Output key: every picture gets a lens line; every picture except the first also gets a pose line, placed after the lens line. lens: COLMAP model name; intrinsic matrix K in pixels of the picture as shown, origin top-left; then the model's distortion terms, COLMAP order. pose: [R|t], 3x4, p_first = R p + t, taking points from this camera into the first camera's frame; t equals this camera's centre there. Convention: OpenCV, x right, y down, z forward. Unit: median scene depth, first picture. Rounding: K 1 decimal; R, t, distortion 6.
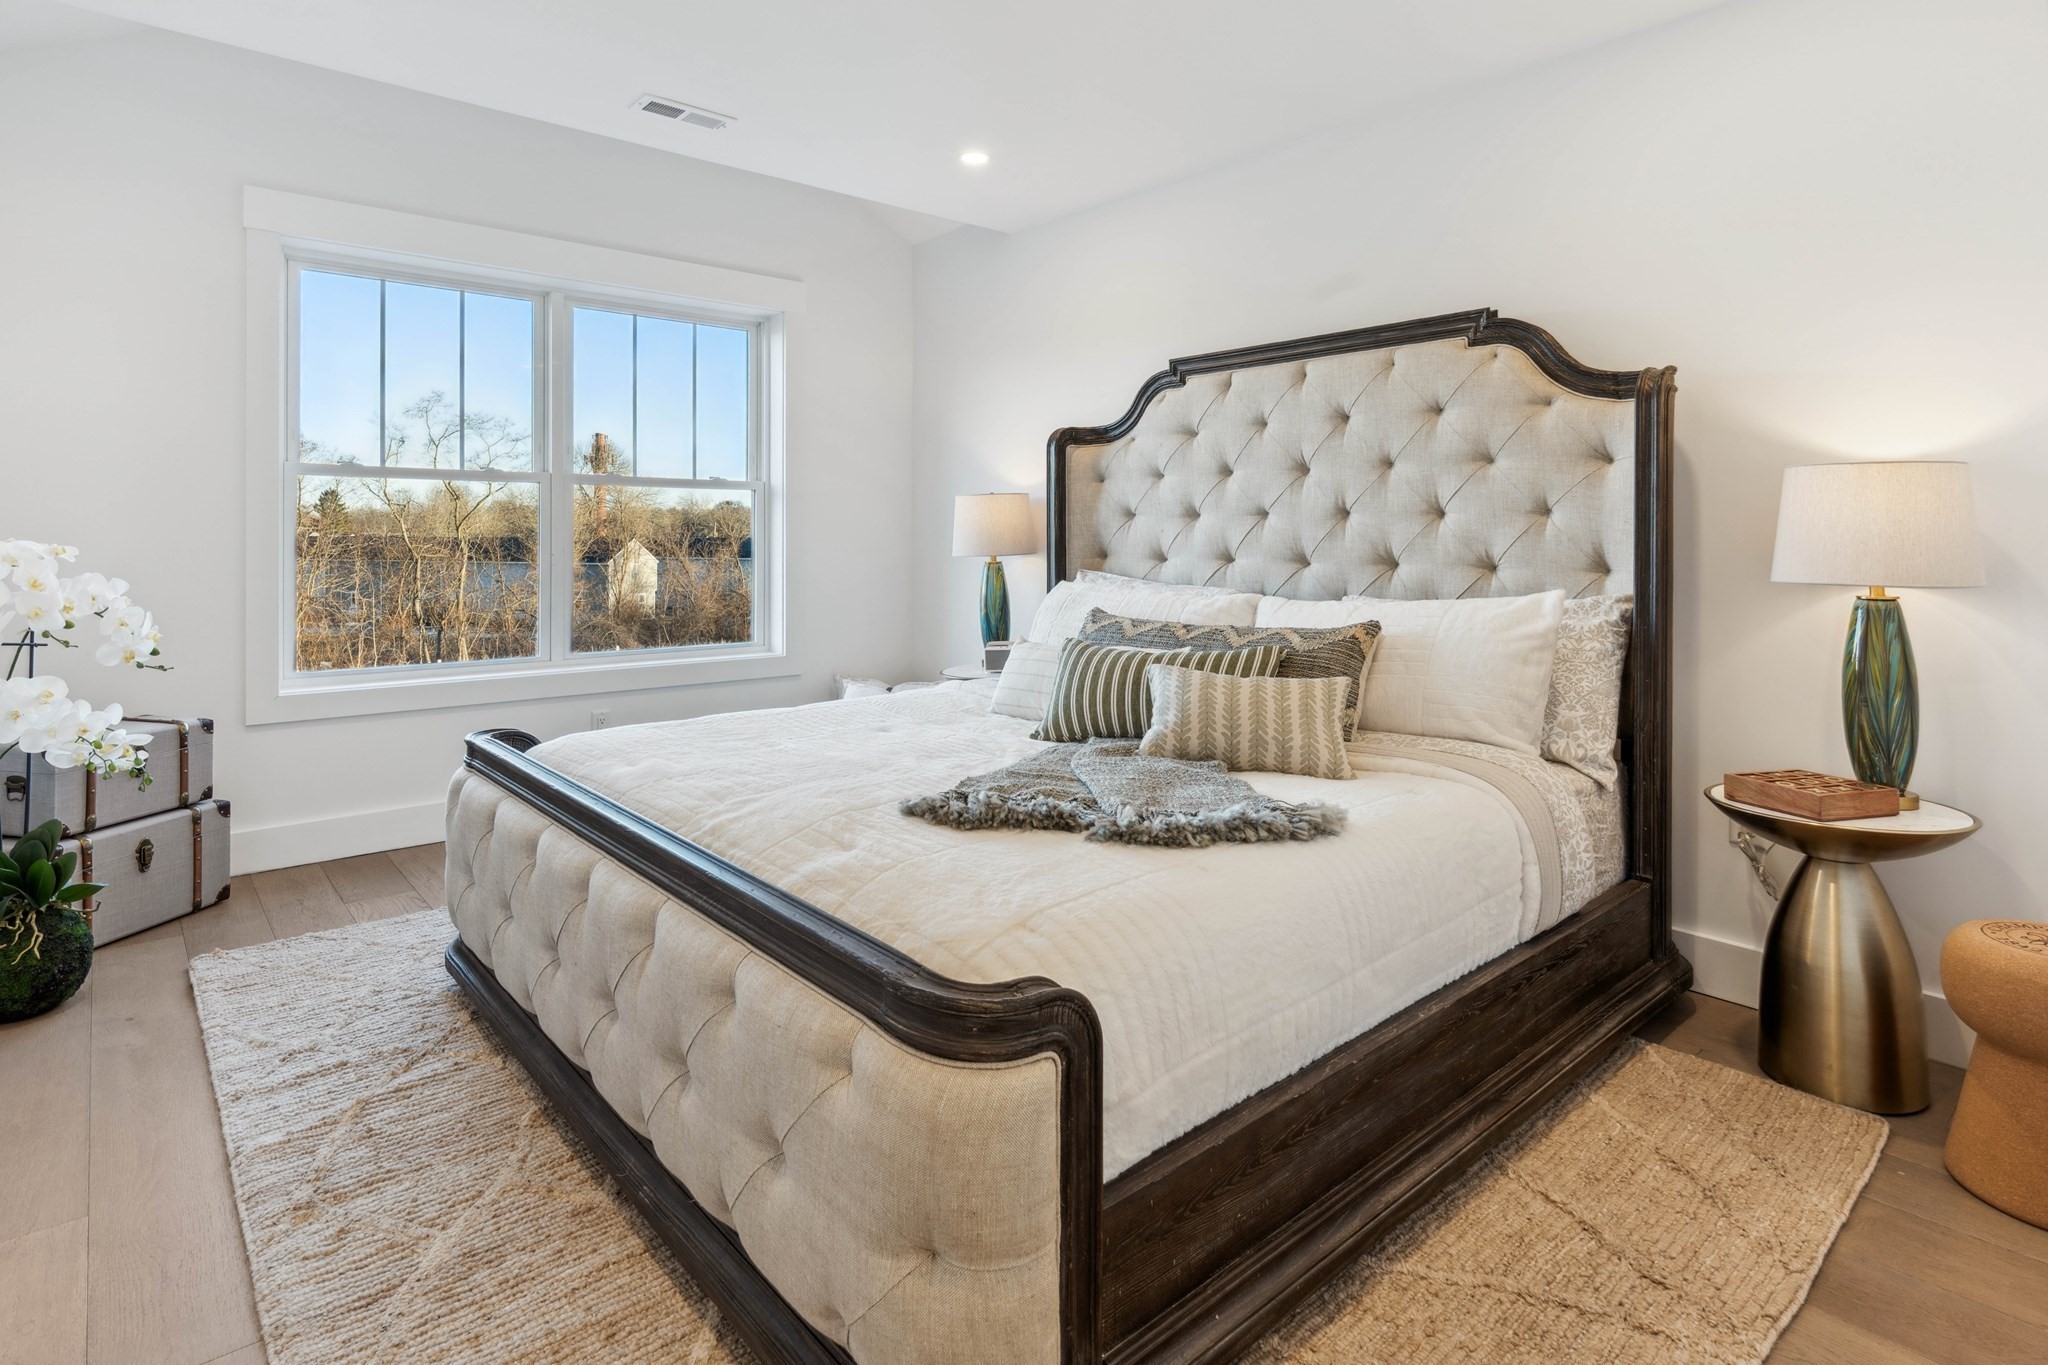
lens RADIAL K [[1056.8, 0, 1024.2], [0, 1056.8, 677.2], [0, 0, 1]] dist [0.002377, 0.000309]
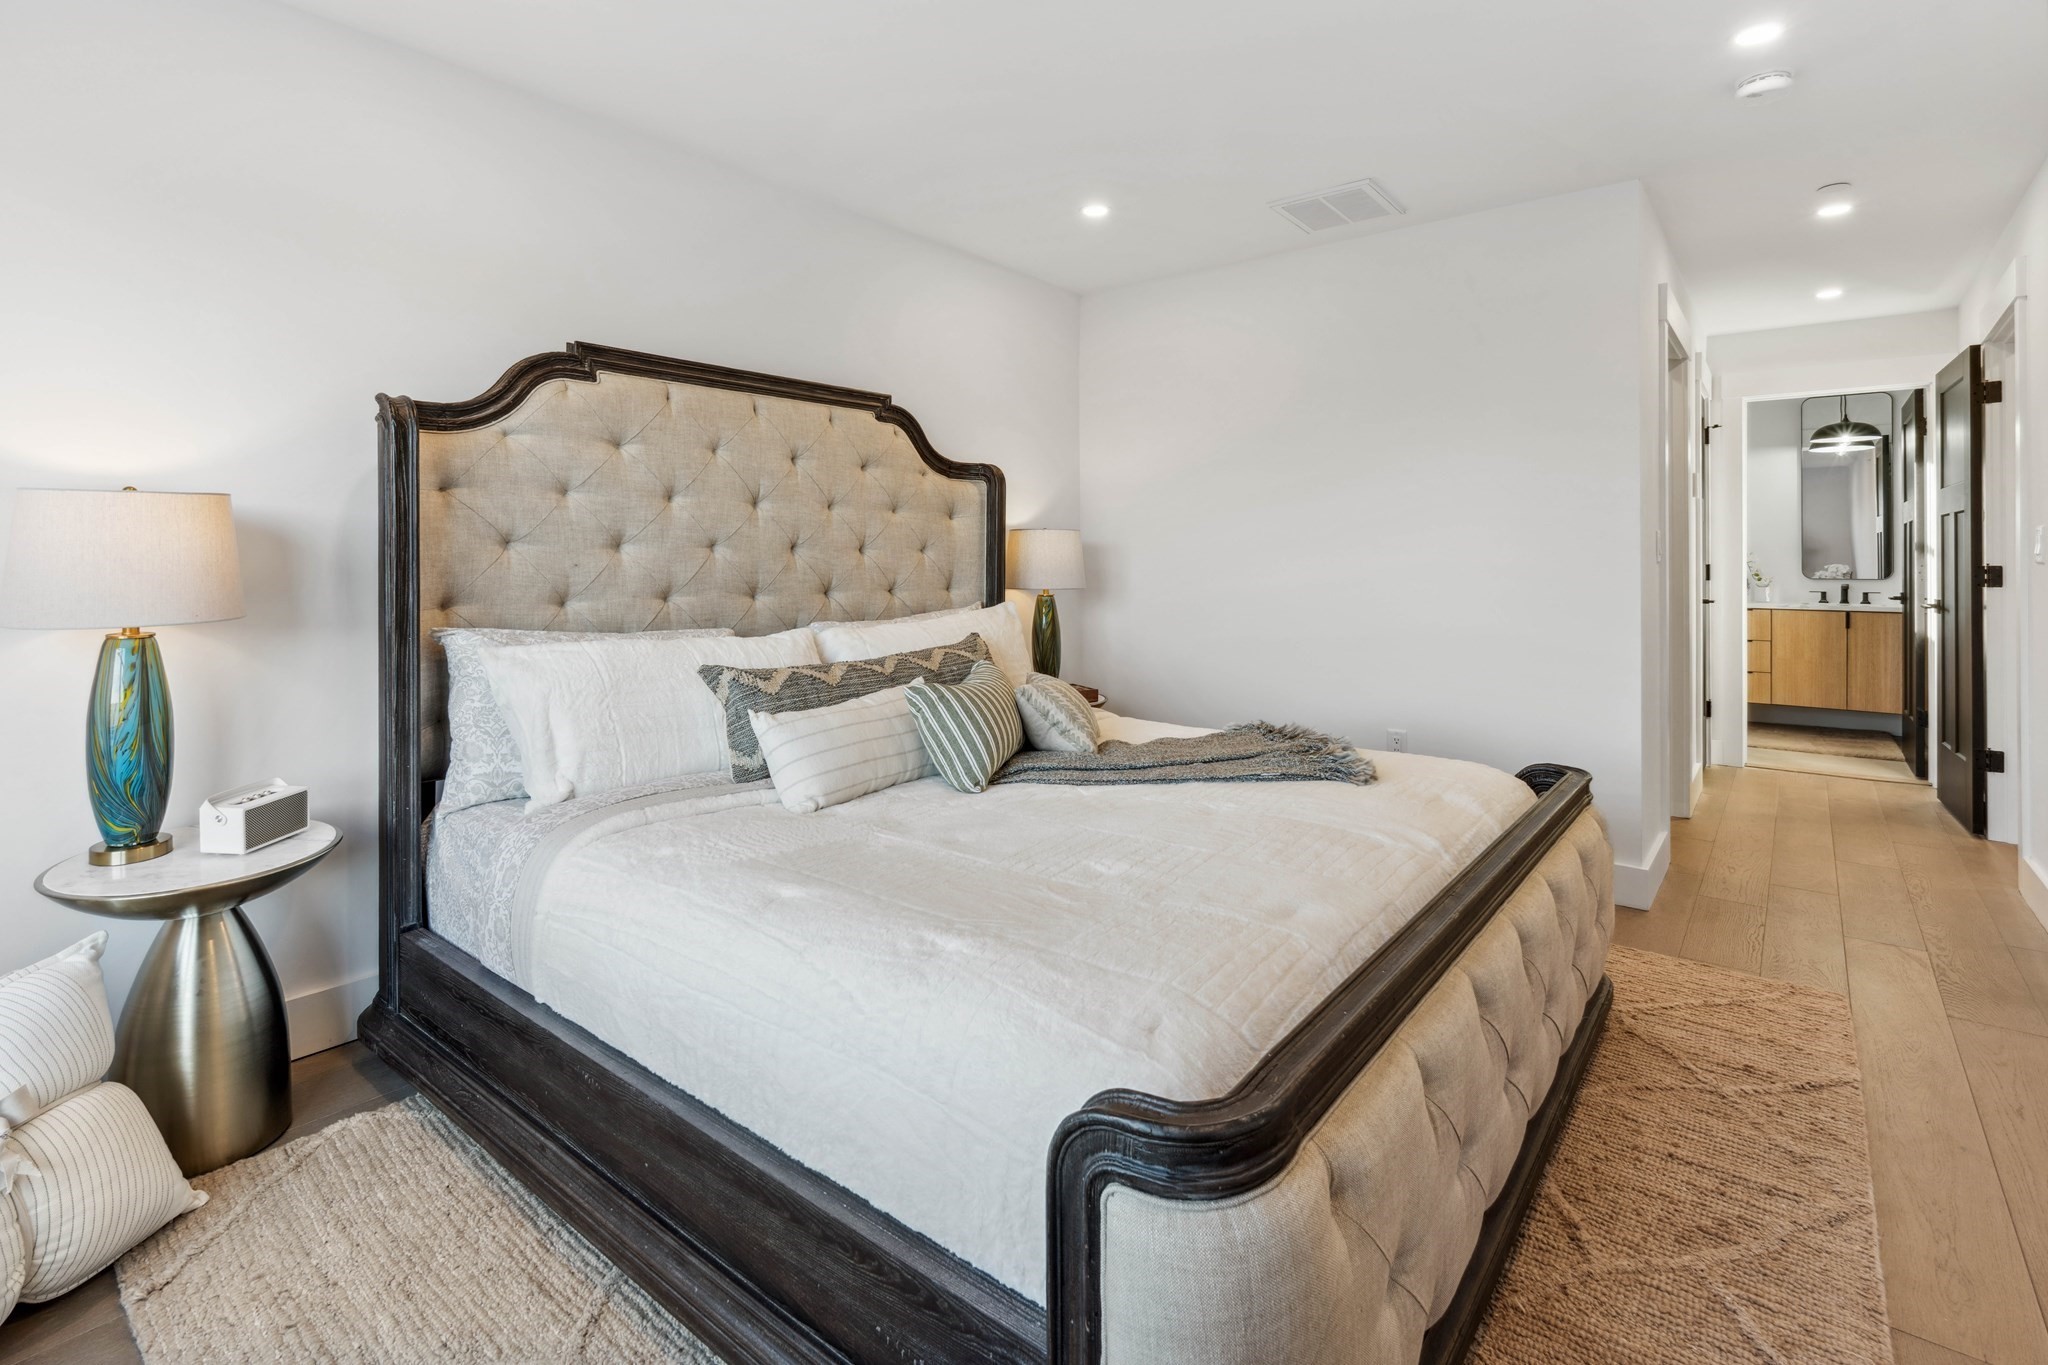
lens RADIAL K [[956.2, 0, 1023.7], [0, 956.2, 688.7], [0, 0, 1]] dist [-0.002800, -0.000691]
pose [[-0.171233, -0.127325, 0.976969, -0.707086], [0.143253, 0.977859, 0.152549, -0.128618], [-0.974761, 0.166075, -0.149202, 0.937579]]
